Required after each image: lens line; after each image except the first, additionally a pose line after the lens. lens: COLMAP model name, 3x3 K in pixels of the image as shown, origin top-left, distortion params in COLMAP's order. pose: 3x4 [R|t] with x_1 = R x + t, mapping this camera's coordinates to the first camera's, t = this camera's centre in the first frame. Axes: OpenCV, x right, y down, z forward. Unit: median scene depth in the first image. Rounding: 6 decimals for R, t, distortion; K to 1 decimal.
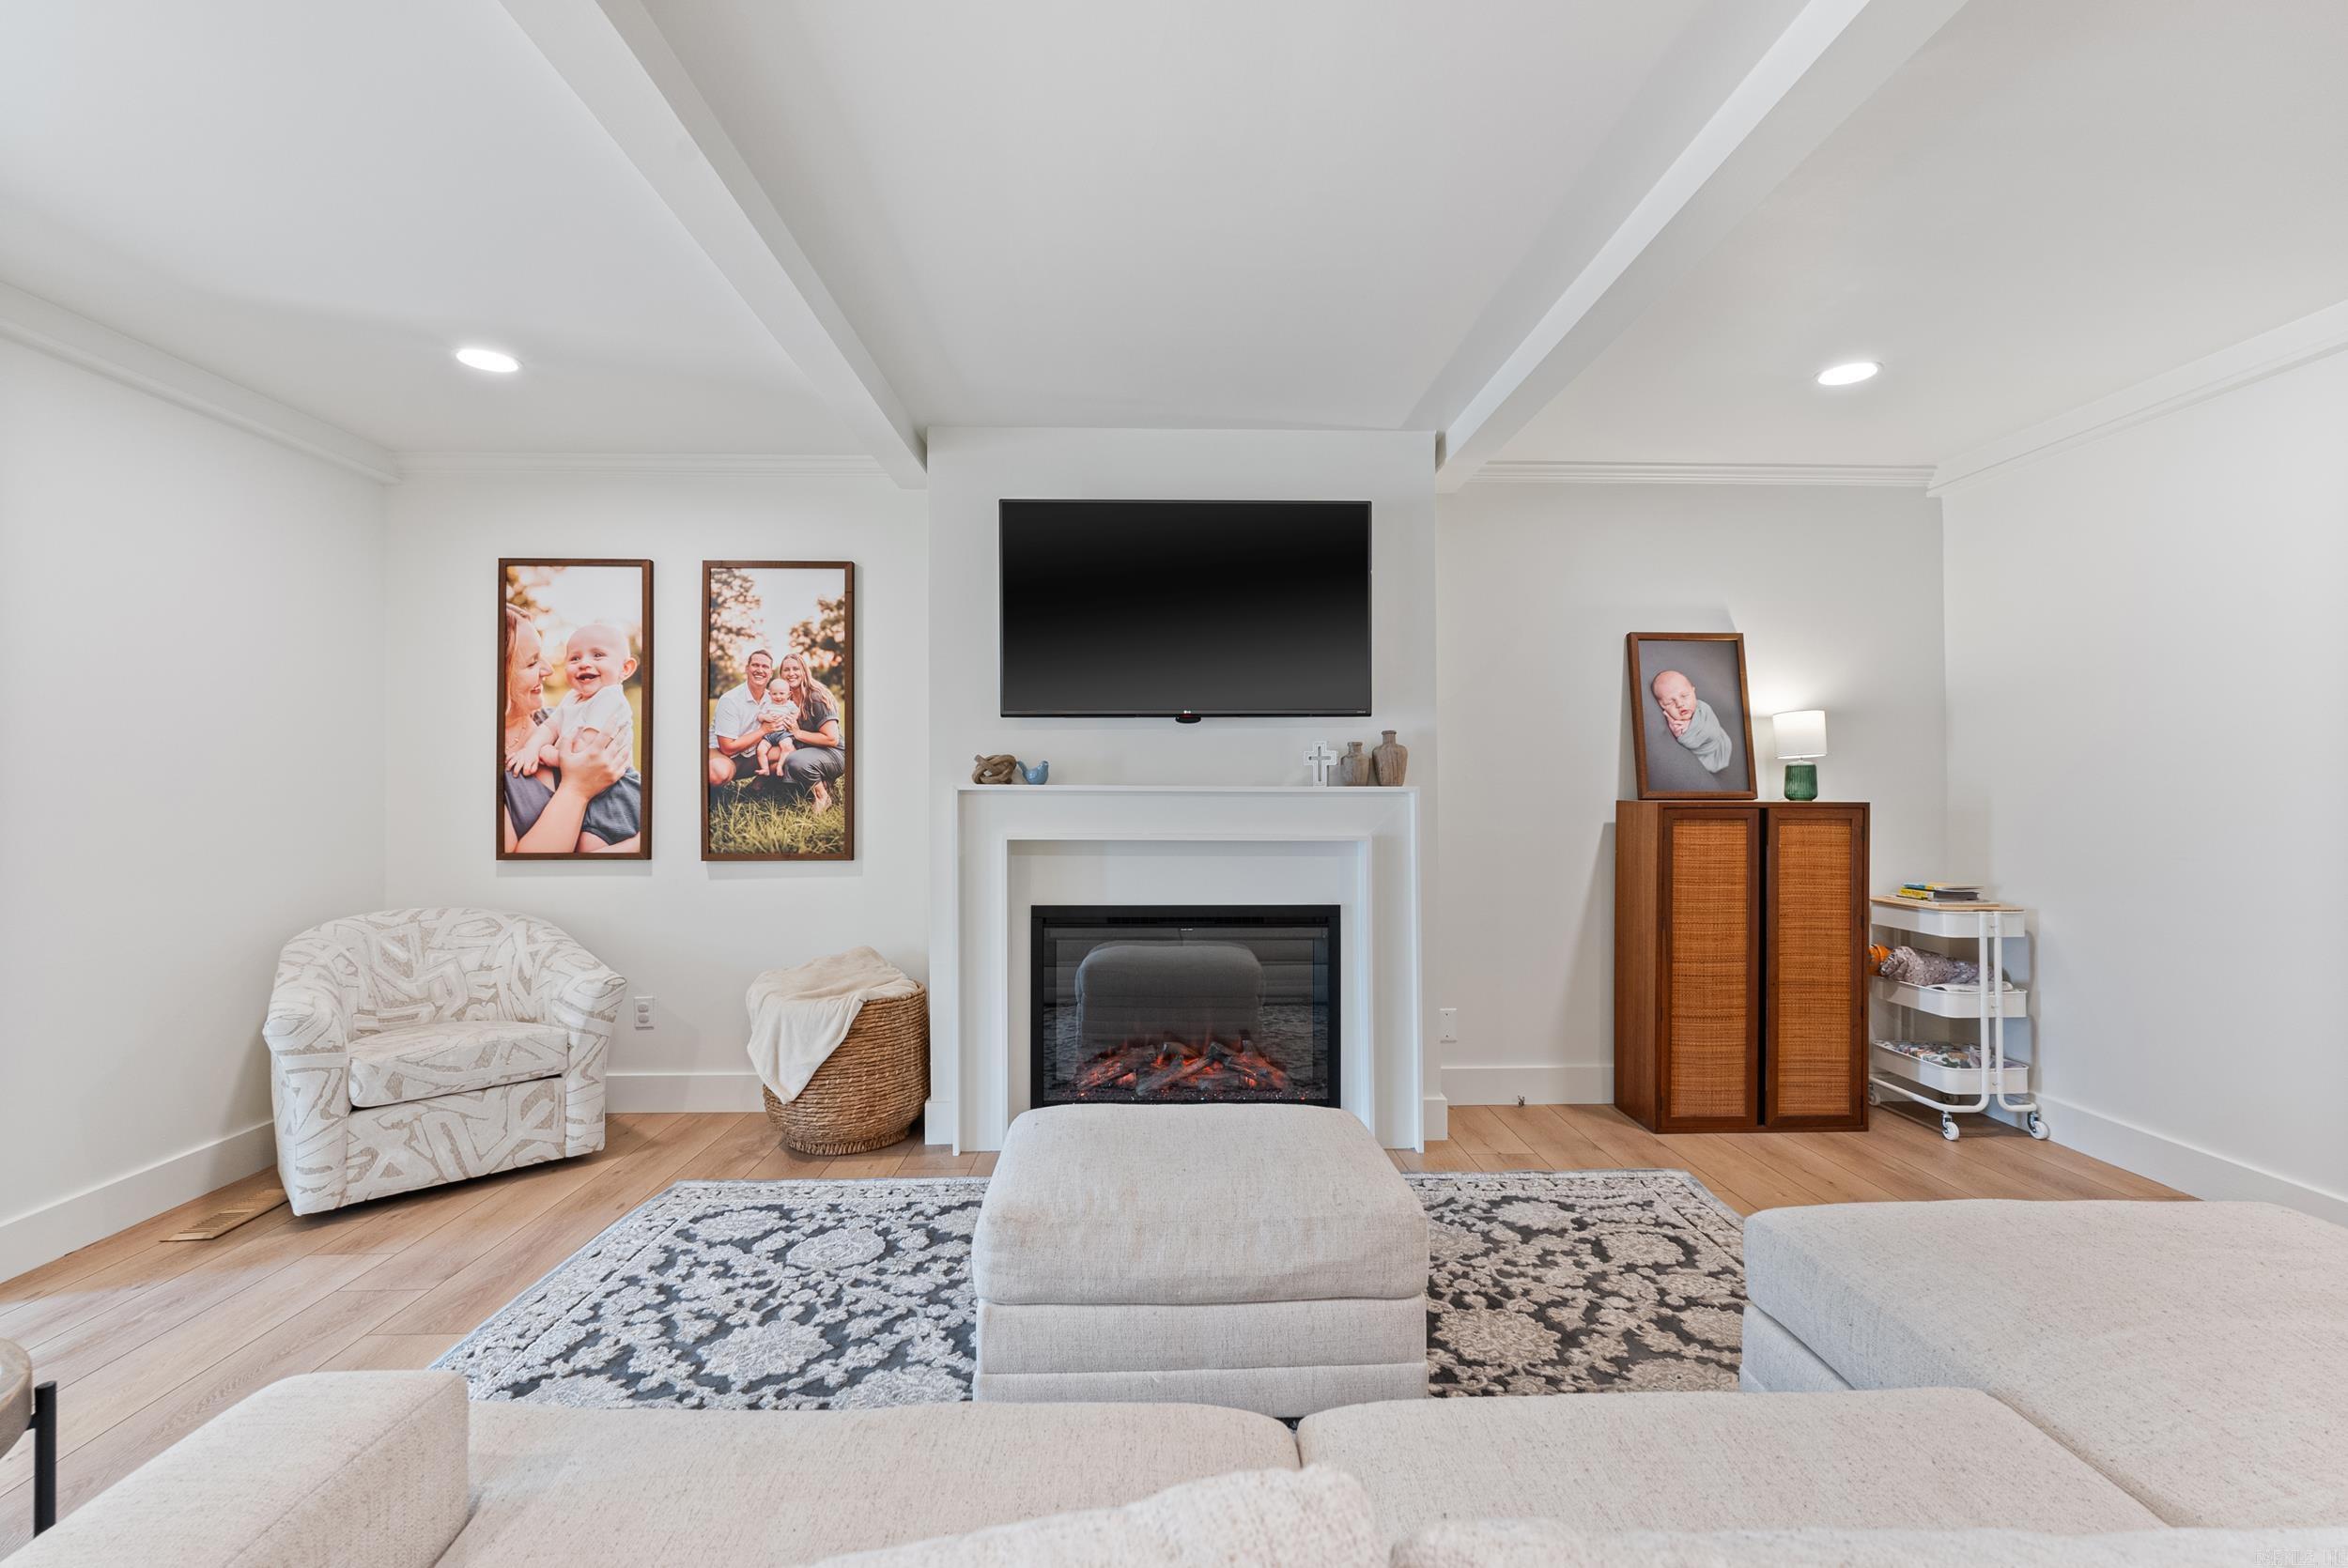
lens RADIAL K [[1037.4, 0, 1181.4], [0, 1037.4, 804.5], [0, 0, 1]] dist [-0.003293, -0.000173]
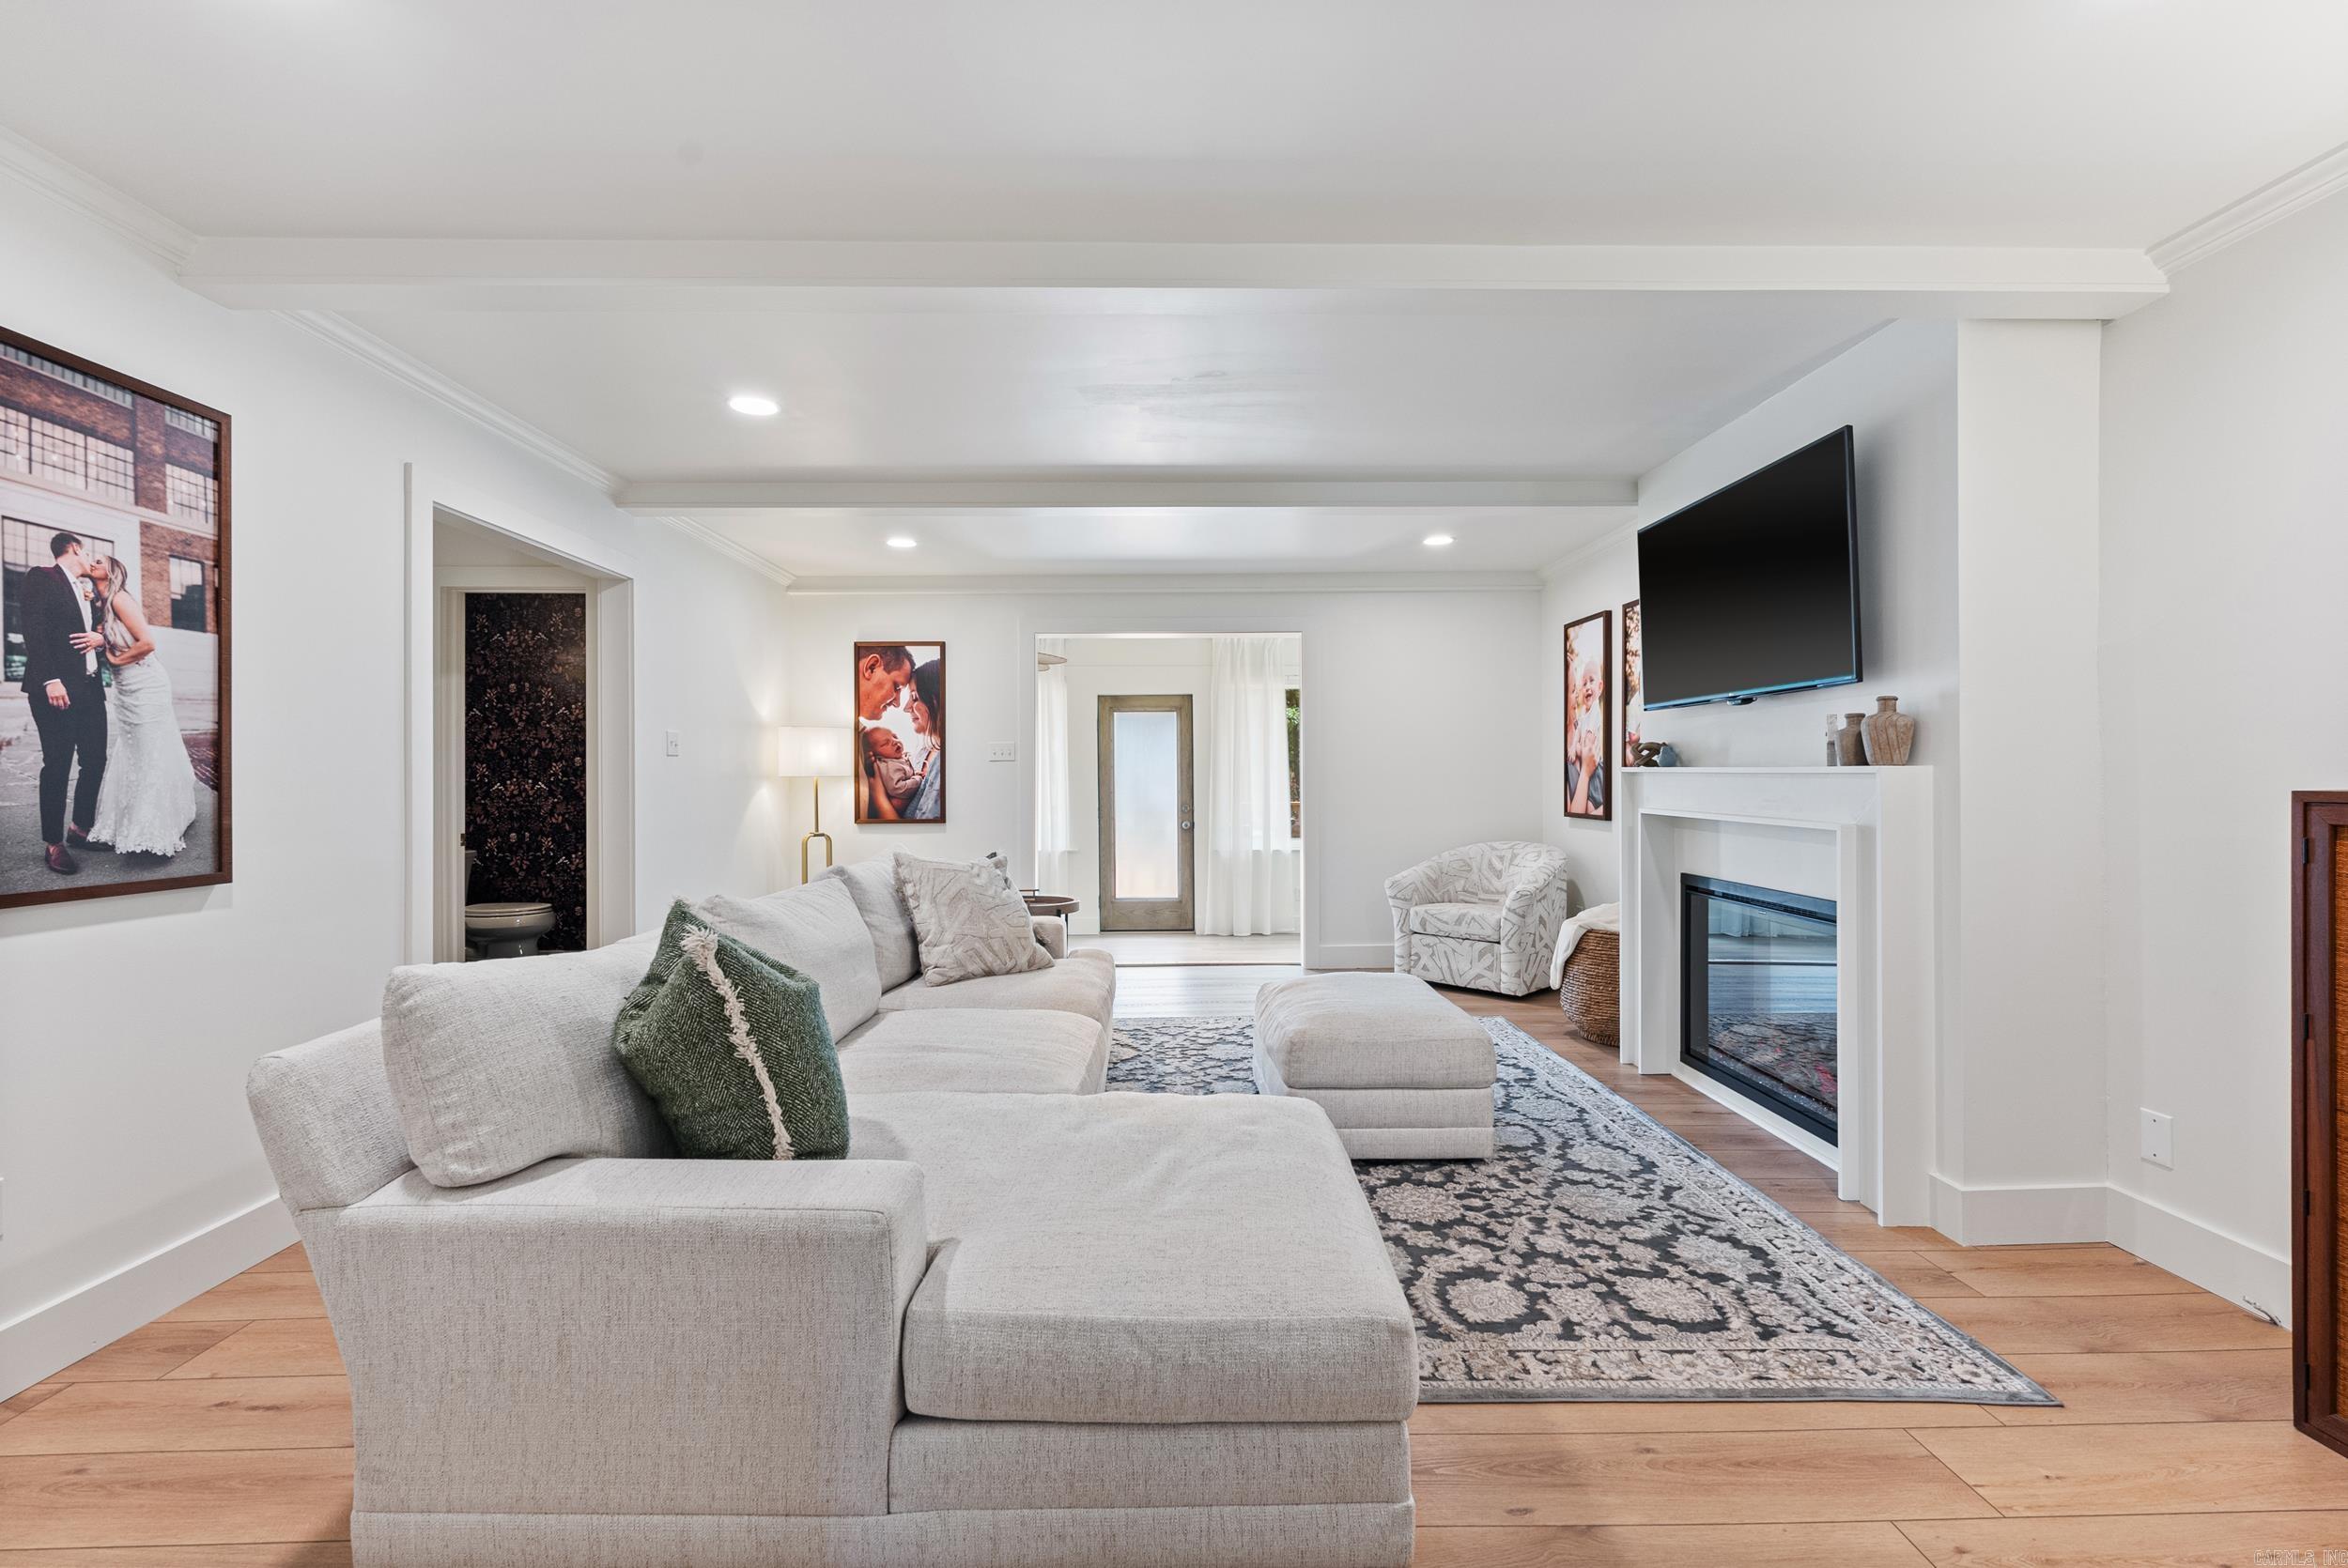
lens RADIAL K [[1037.4, 0, 1181.4], [0, 1037.4, 804.5], [0, 0, 1]] dist [-0.003293, -0.000173]
pose [[-0.005120, 0.027761, -0.999601, 1.026819], [-0.003700, 0.999607, 0.027780, -0.007531], [0.999980, 0.003840, -0.005015, 0.468054]]
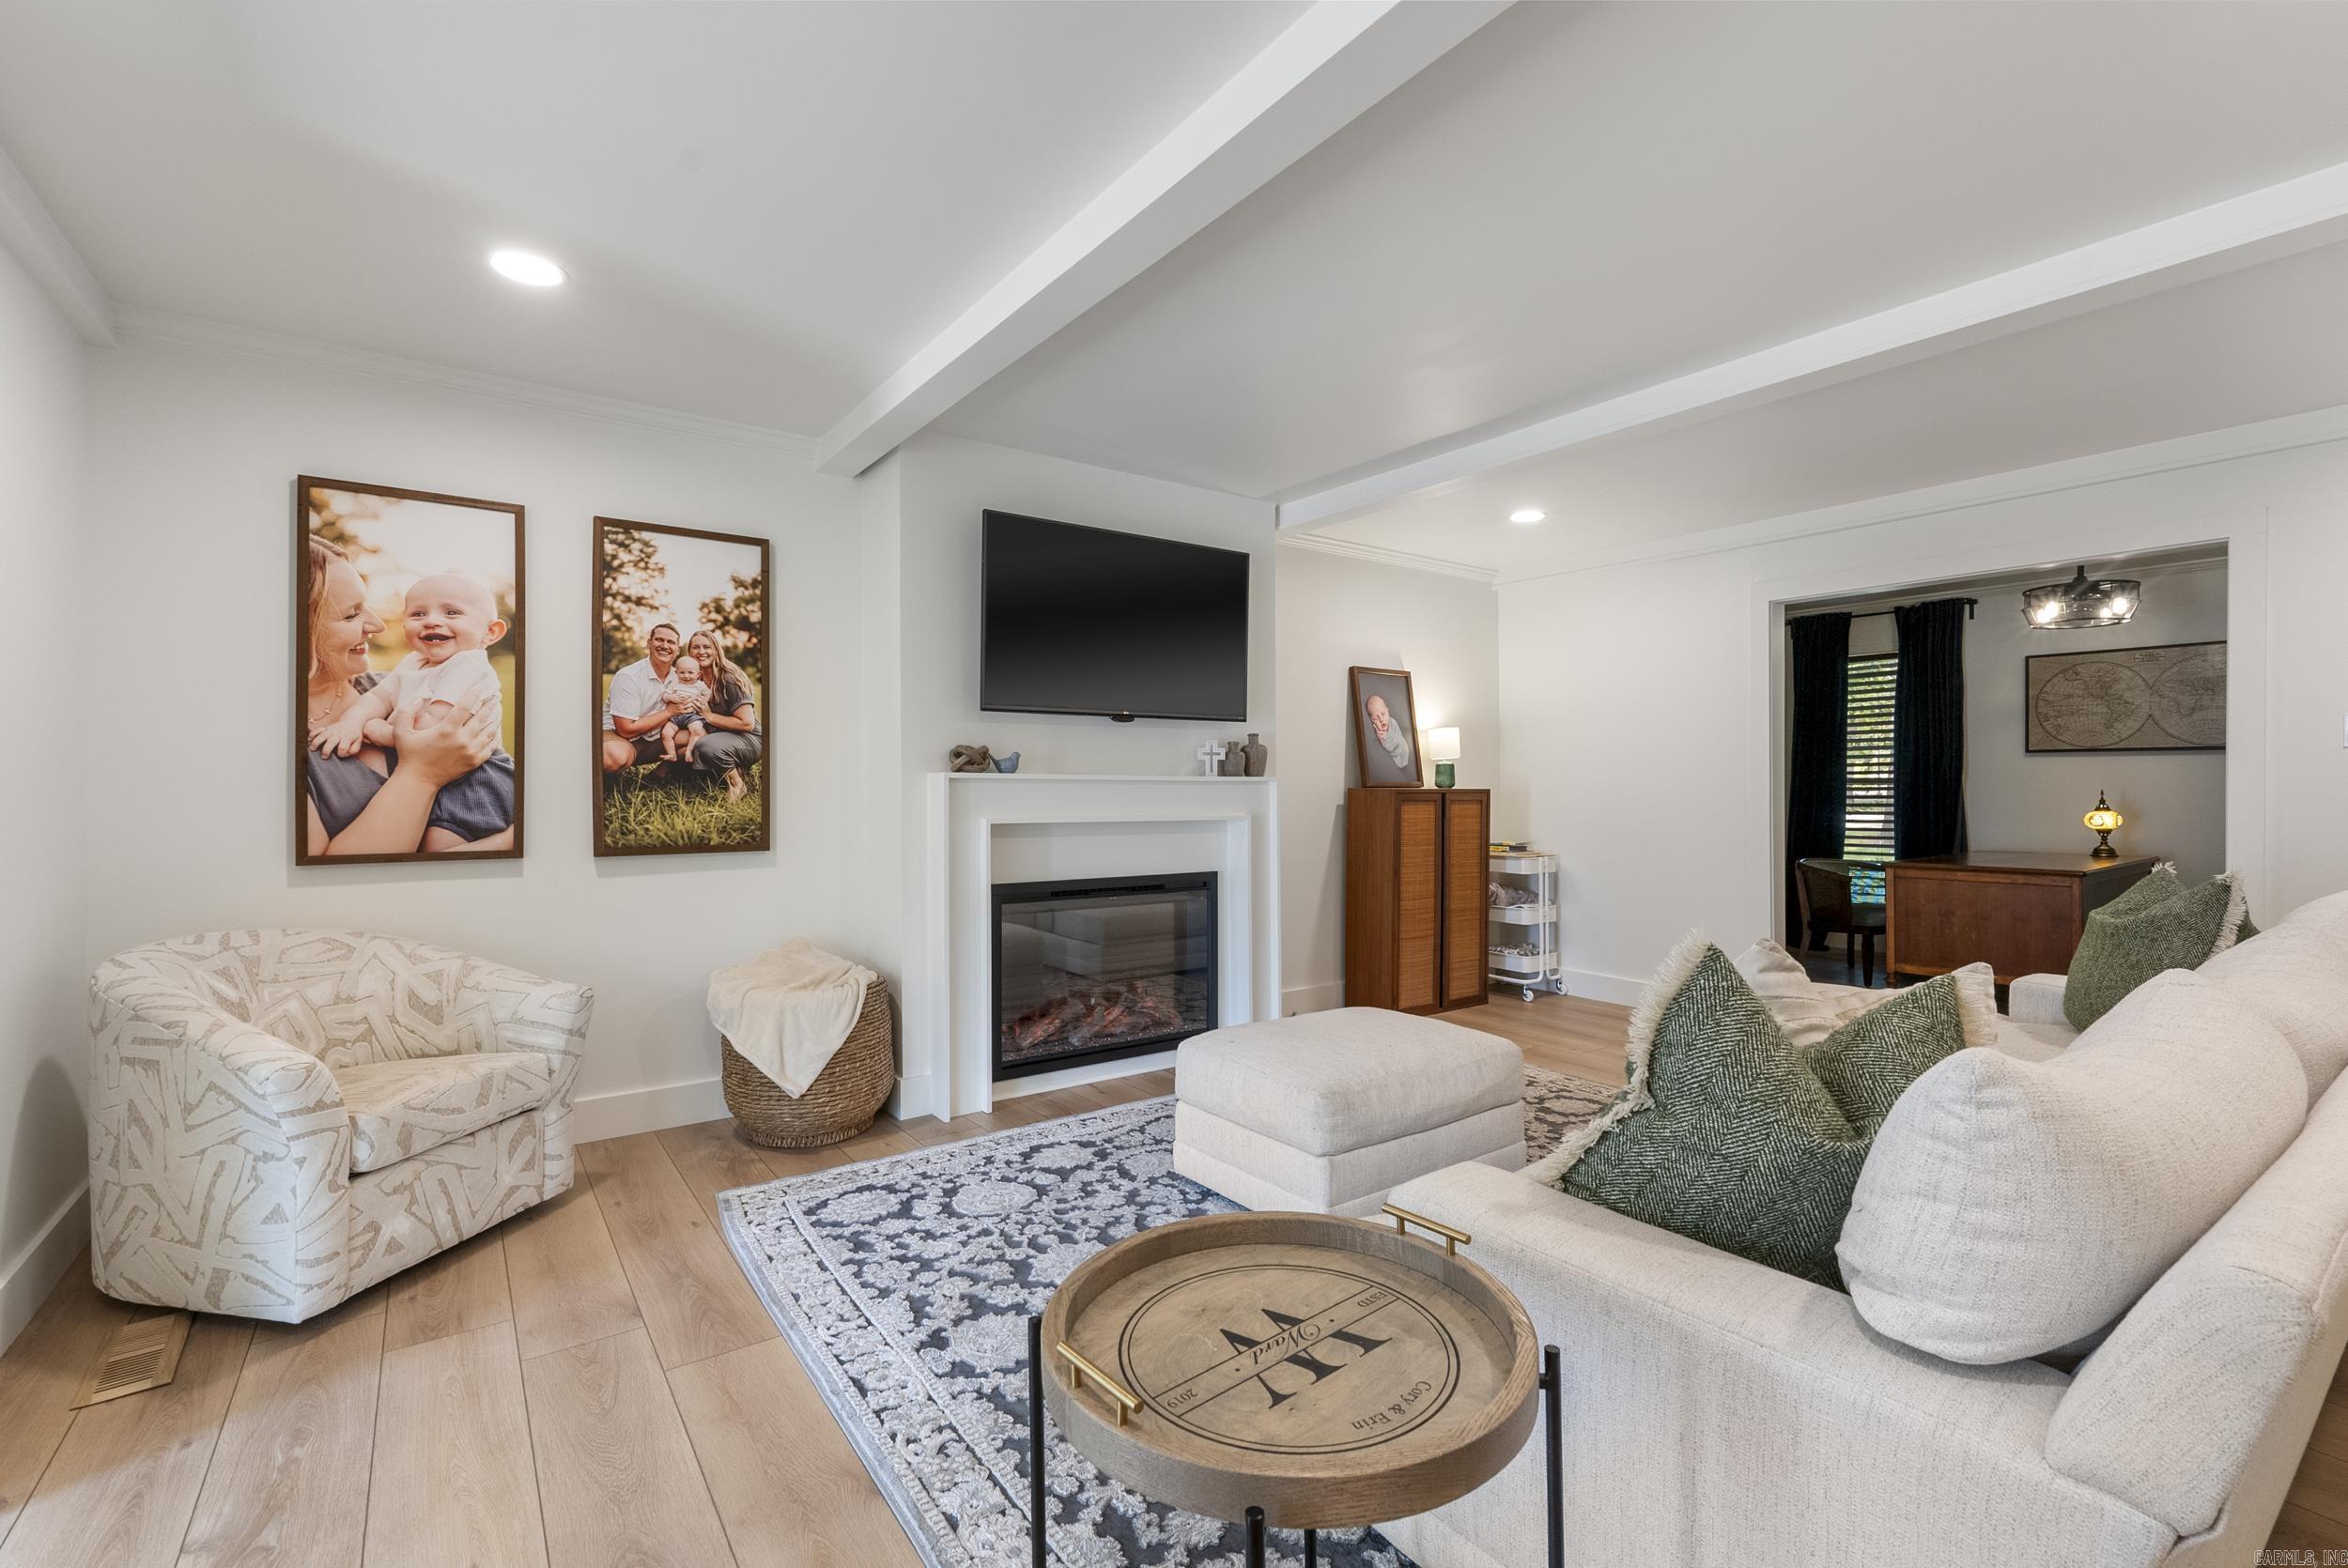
lens RADIAL K [[1022.2, 0, 1173.0], [0, 1022.2, 805.6], [0, 0, 1]] dist [-0.002058, 0.000038]
pose [[0.830994, -0.009815, 0.556195, -0.599265], [0.005182, 0.999938, 0.009903, 0.005210], [-0.556258, -0.005347, 0.830993, 0.003341]]
